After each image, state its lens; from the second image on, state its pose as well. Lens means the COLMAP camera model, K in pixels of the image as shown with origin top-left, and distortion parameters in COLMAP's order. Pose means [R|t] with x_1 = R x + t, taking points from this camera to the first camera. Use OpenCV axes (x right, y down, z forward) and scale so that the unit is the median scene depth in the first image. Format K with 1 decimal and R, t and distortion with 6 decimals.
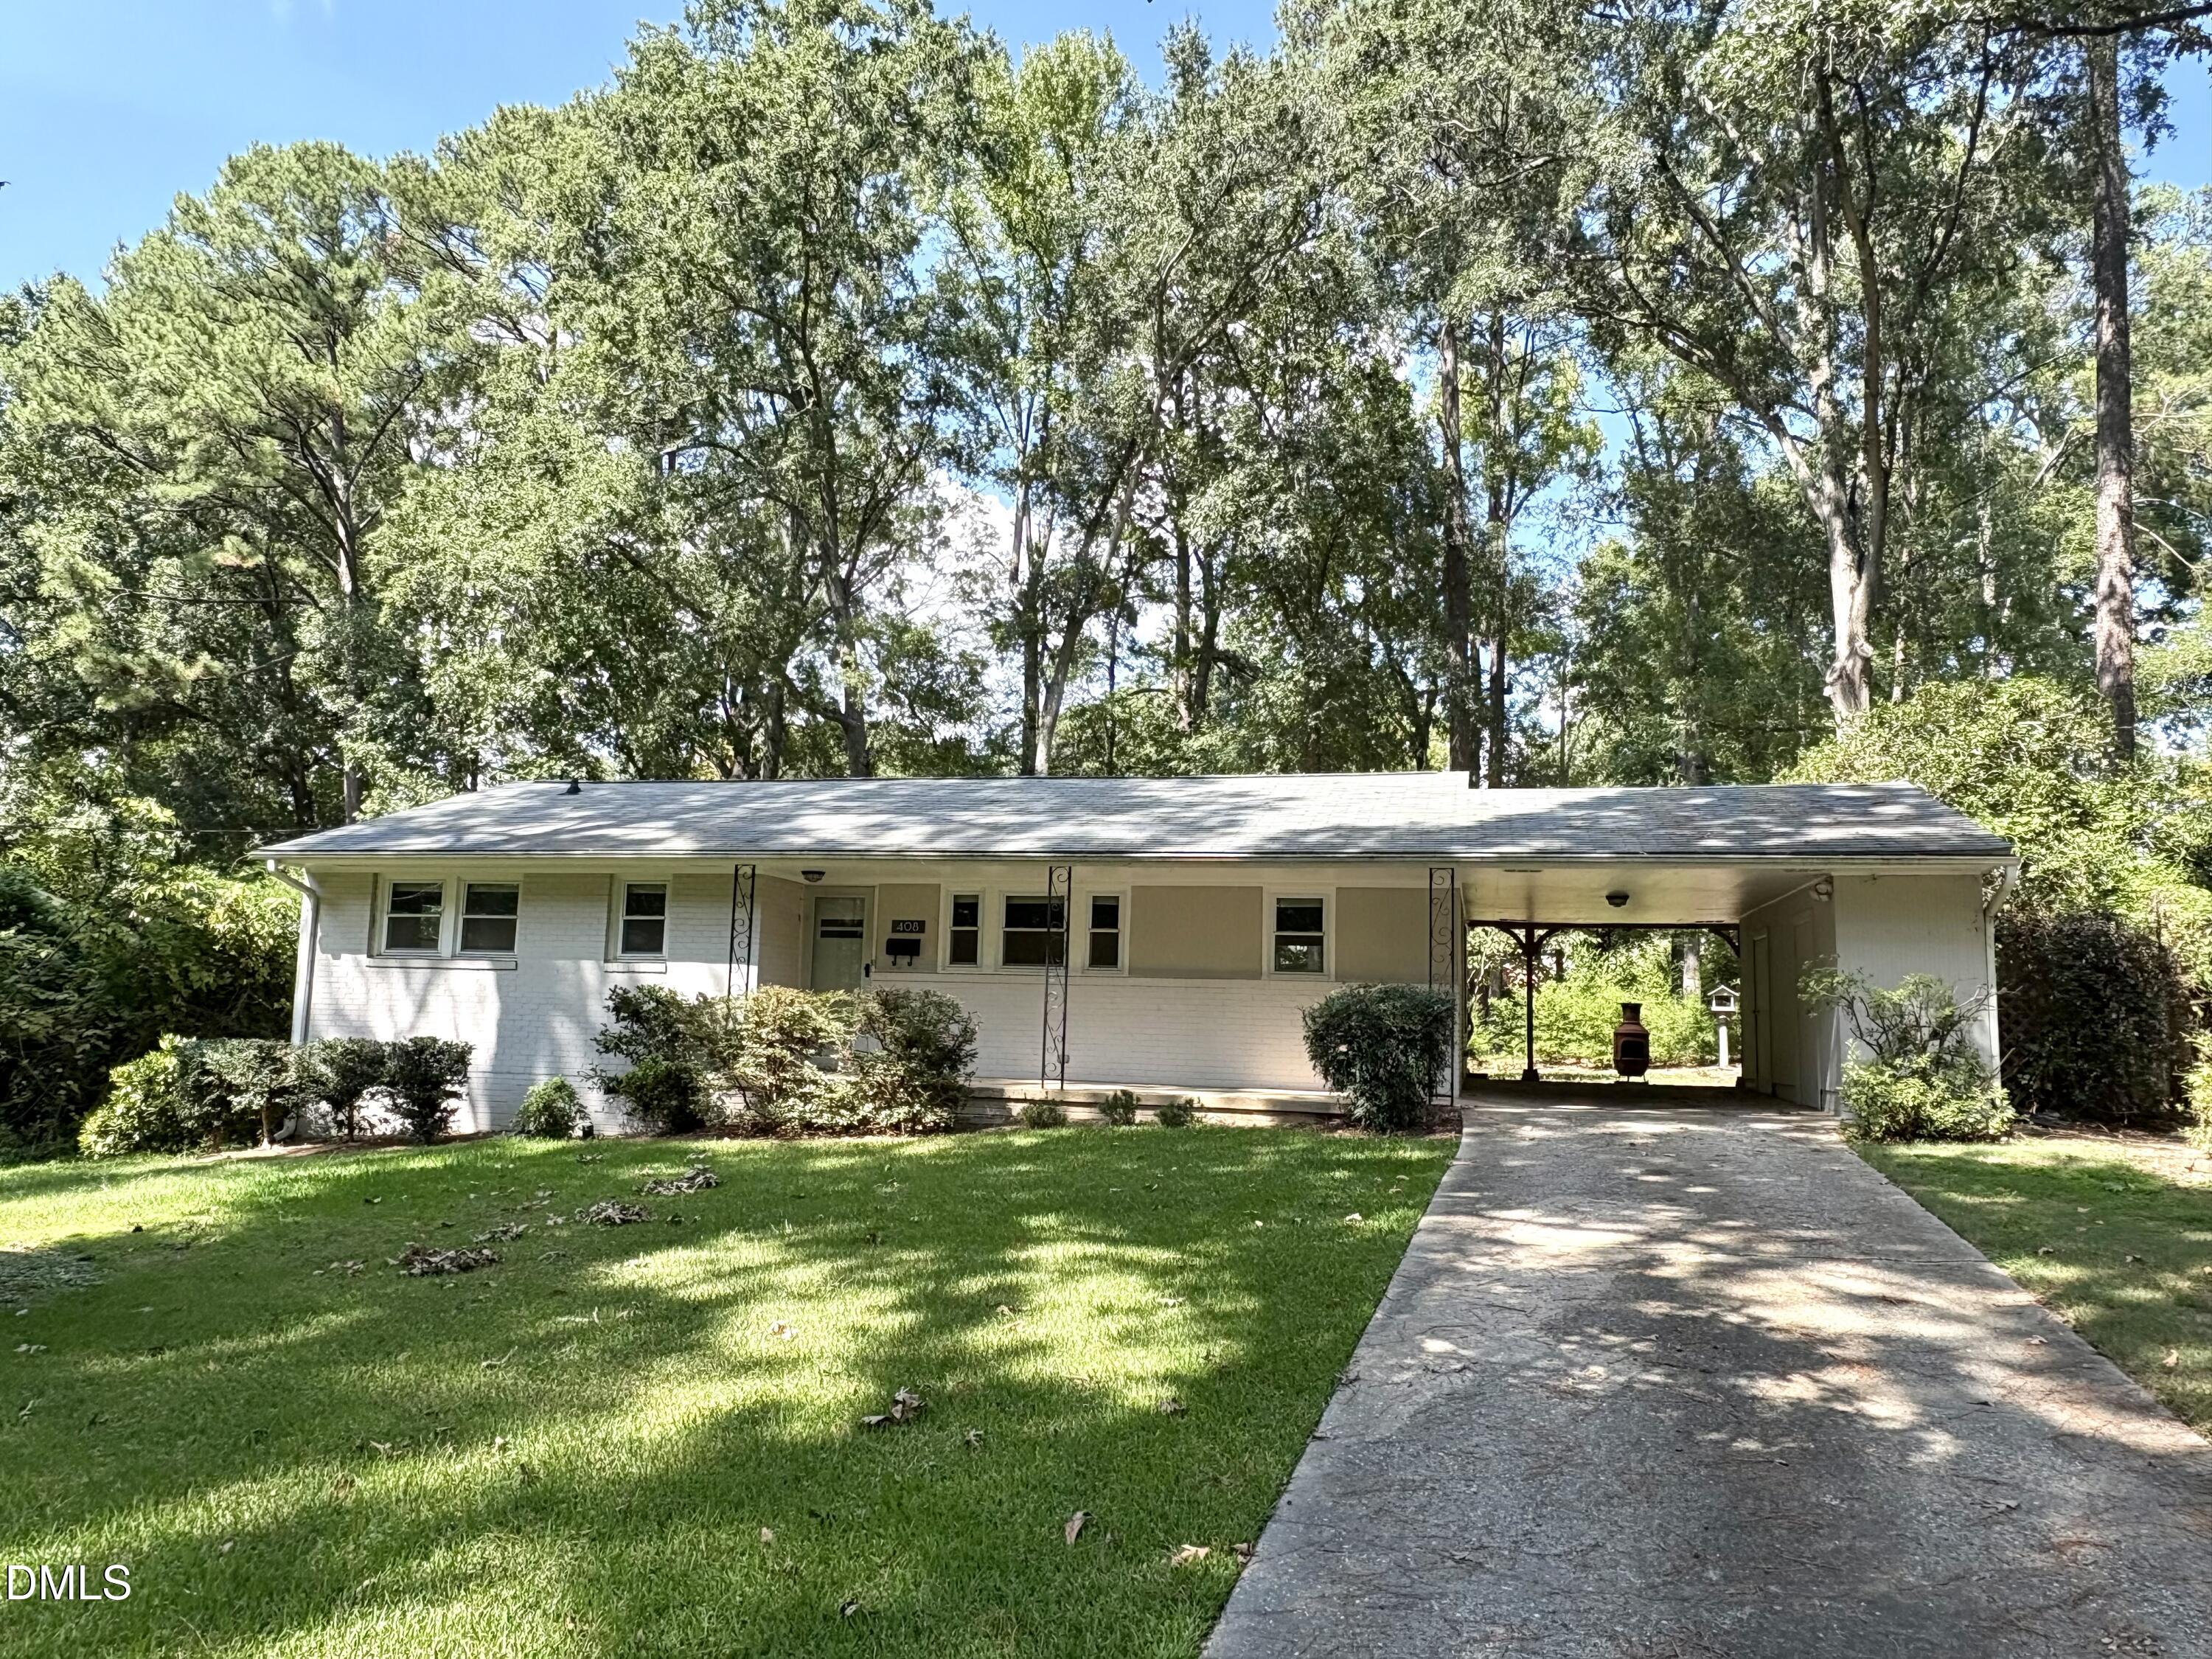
lens RADIAL K [[1518.5, 0, 1103.1], [0, 1518.5, 855.4], [0, 0, 1]] dist [-0.002938, -0.000275]
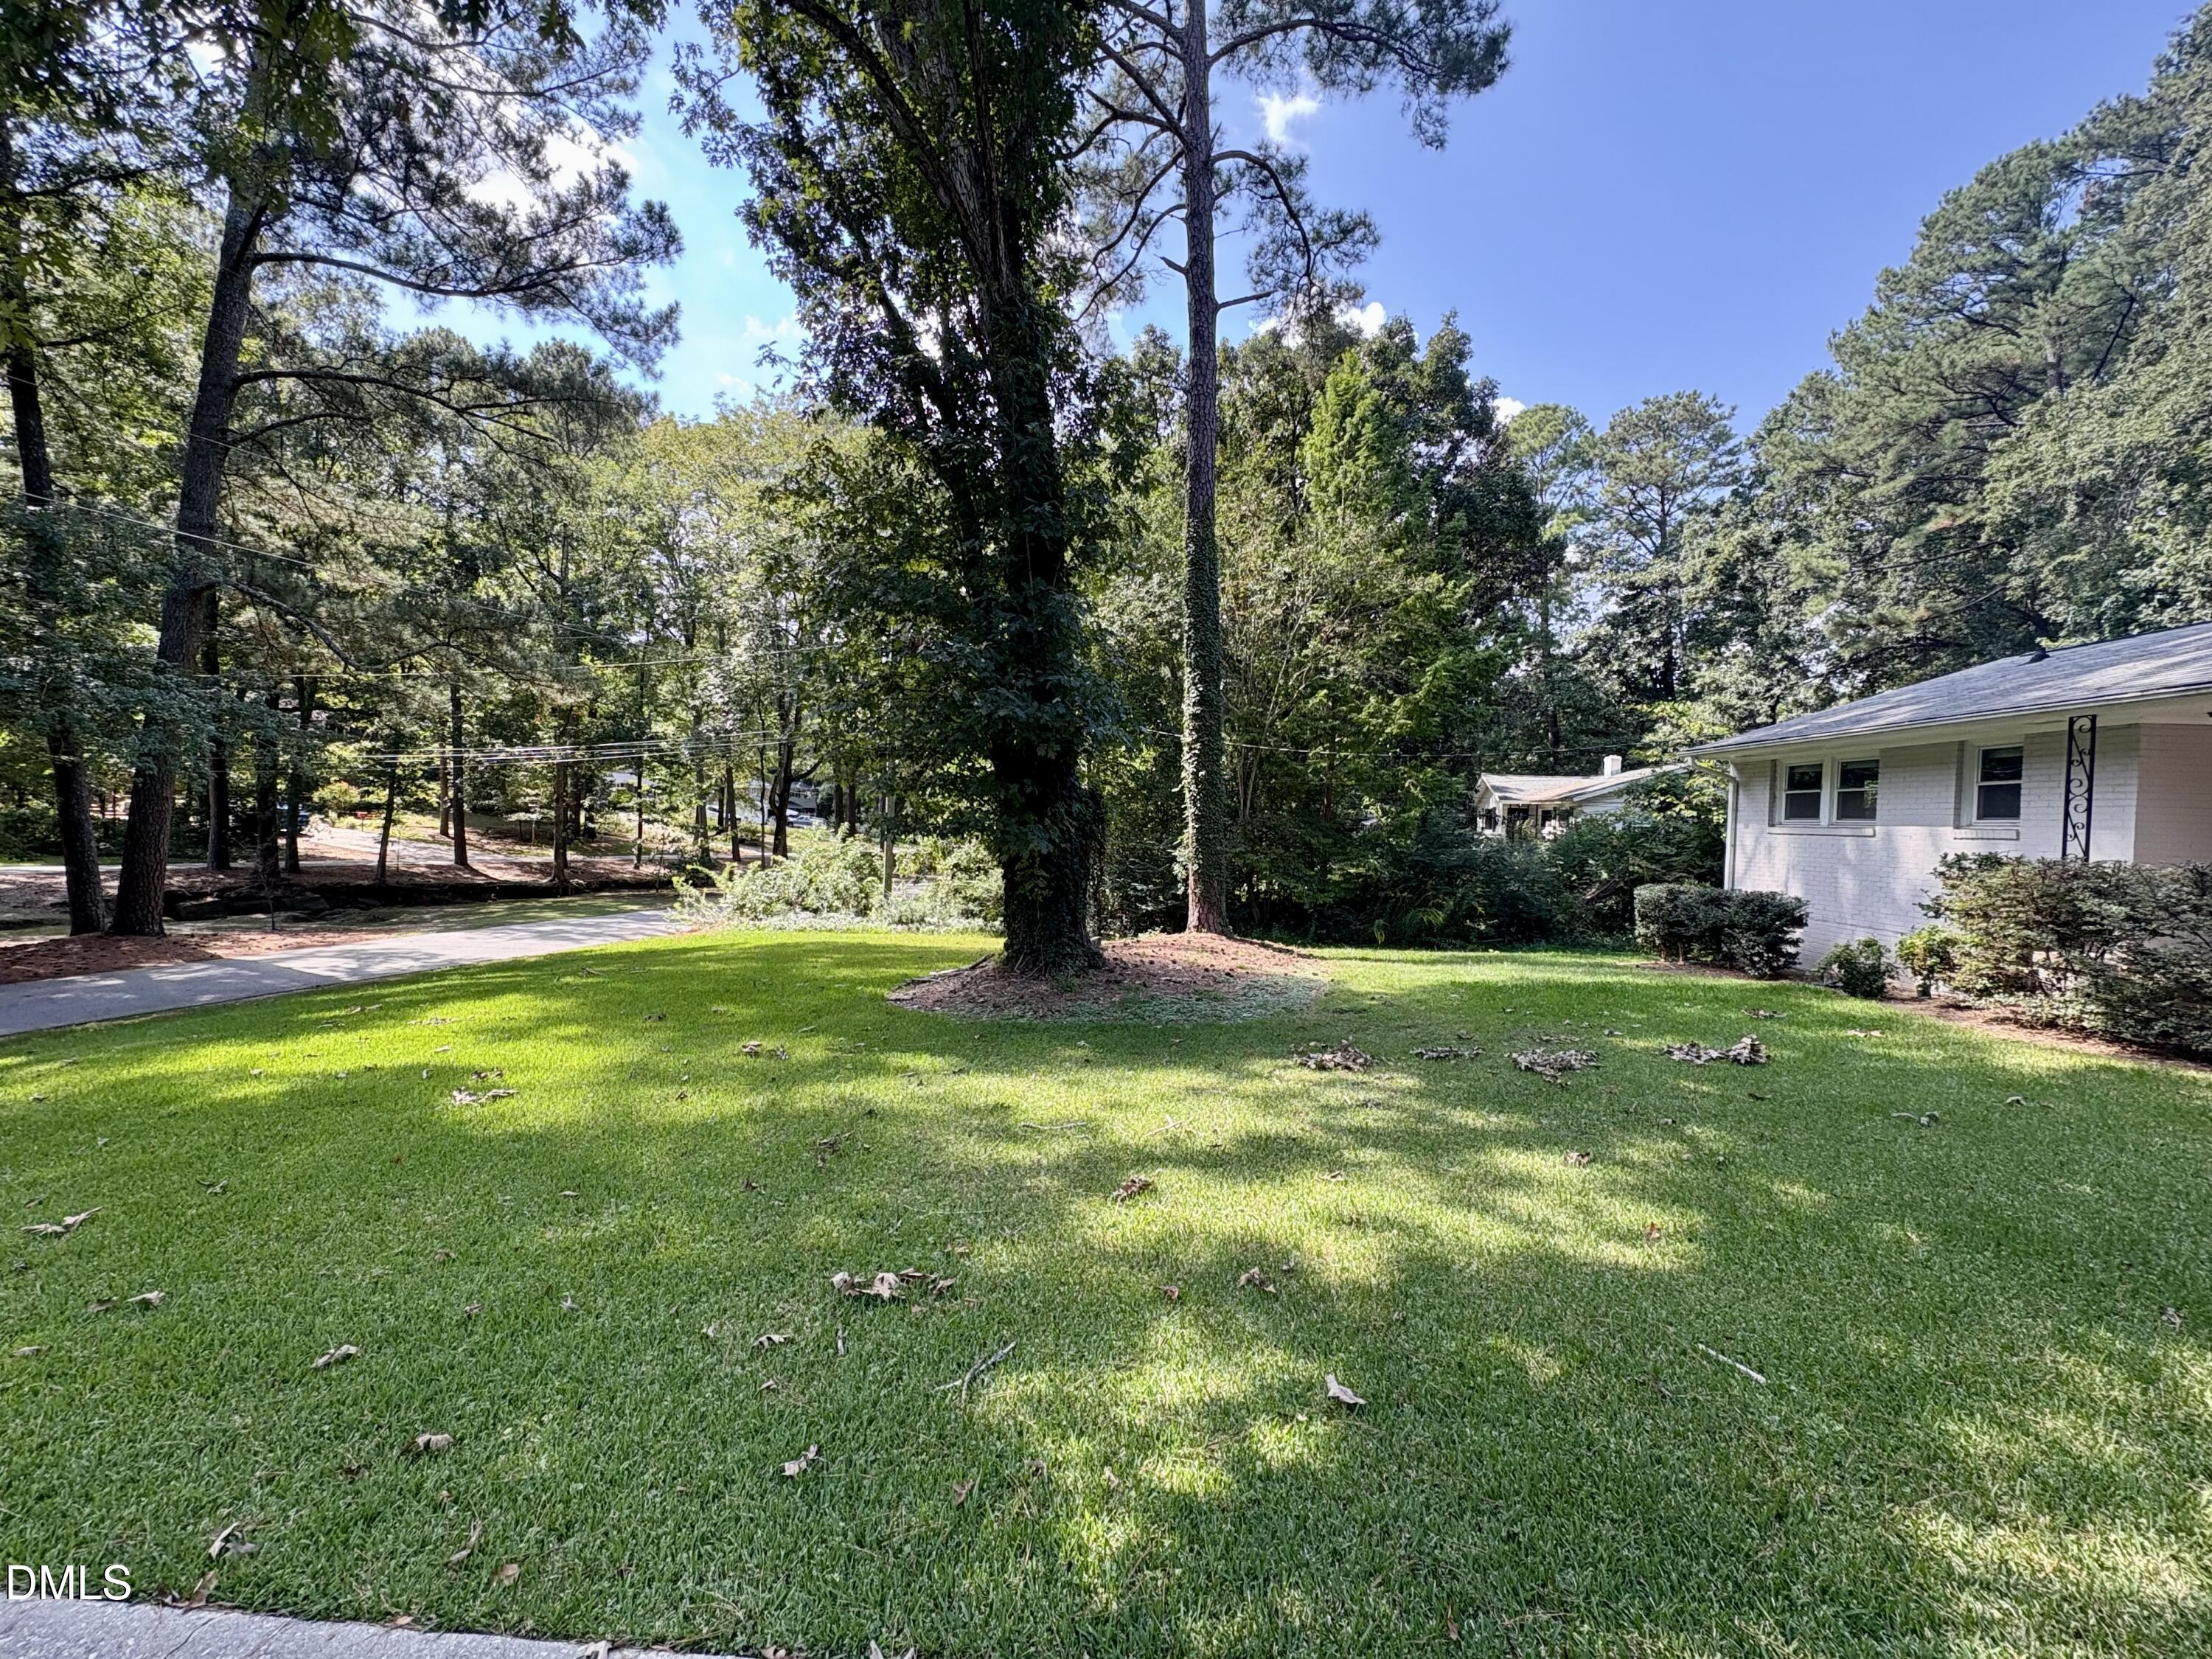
lens RADIAL K [[886.1, 0, 1106.0], [0, 886.1, 829.5], [0, 0, 1]] dist [0.000999, 0.000074]
pose [[0.165746, -0.003885, -0.986161, 0.083005], [0.073006, 0.997297, 0.008341, 0.013873], [0.983462, -0.073379, 0.165581, 0.192418]]
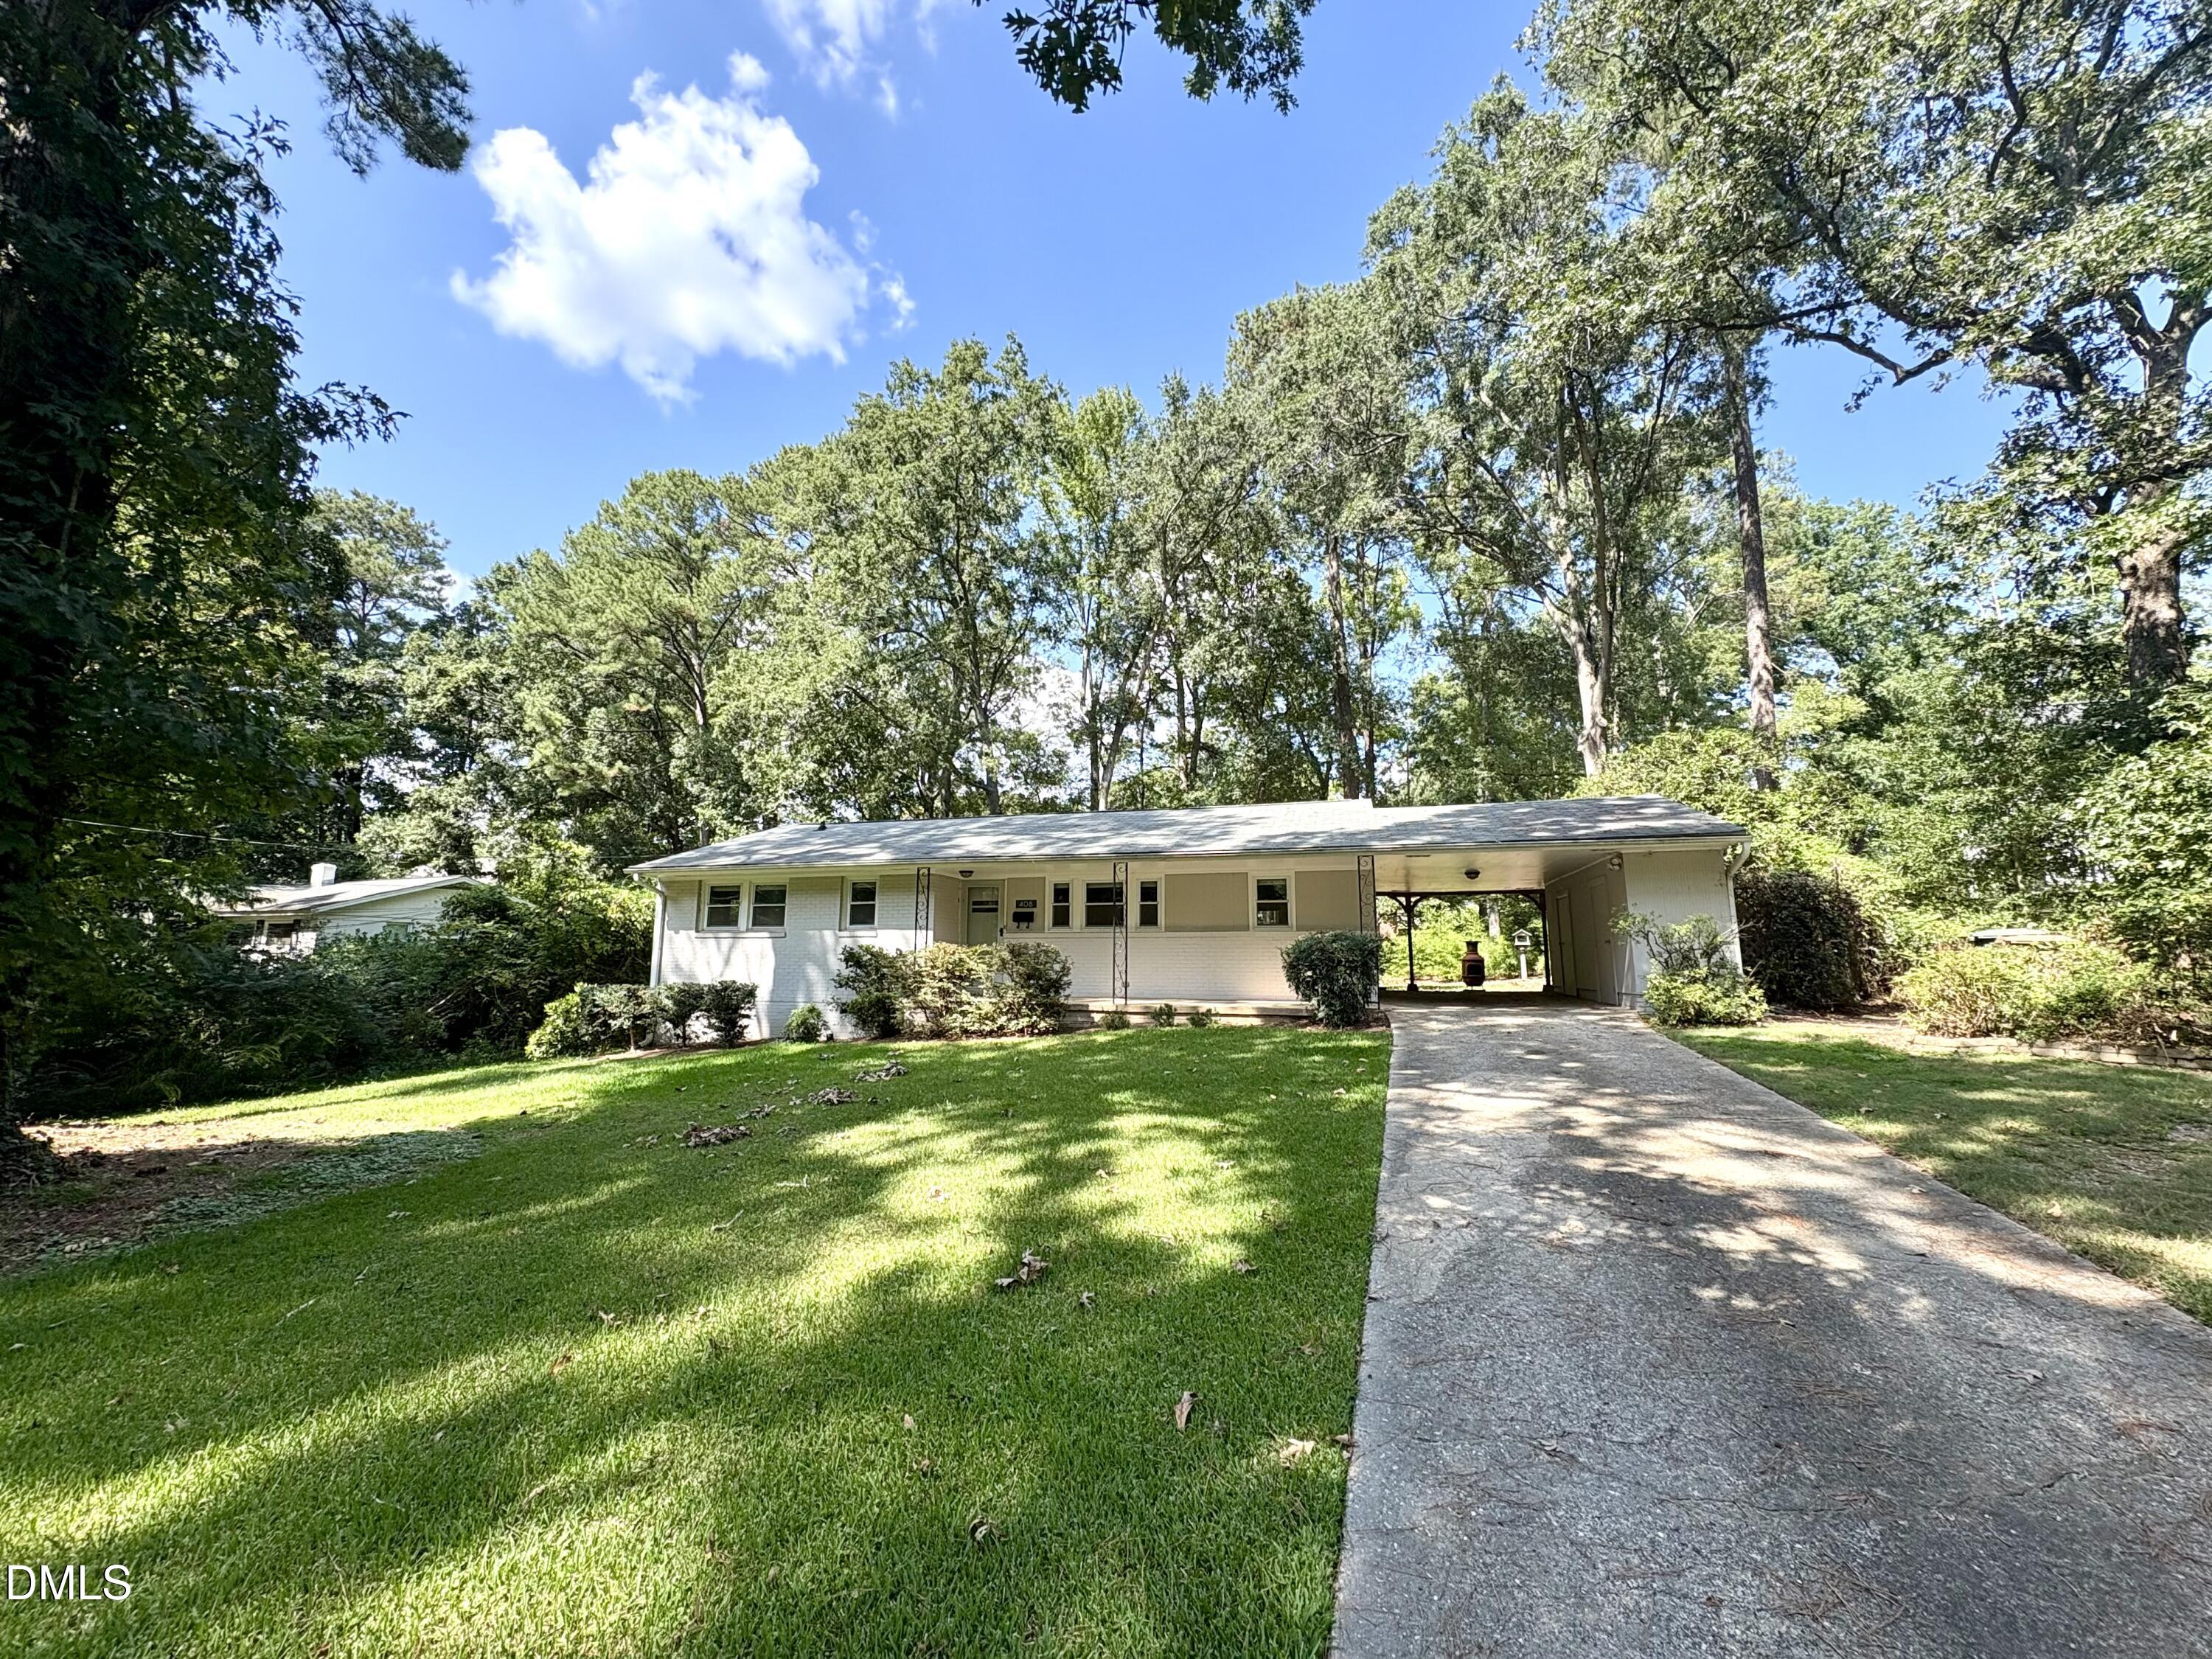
lens RADIAL K [[876.4, 0, 1104.5], [0, 876.4, 829.6], [0, 0, 1]] dist [-0.001182, 0.000137]
pose [[0.998846, -0.030684, -0.036937, -0.004906], [0.029139, 0.998706, -0.041670, 0.005296], [0.038167, 0.040546, 0.998448, 0.041848]]
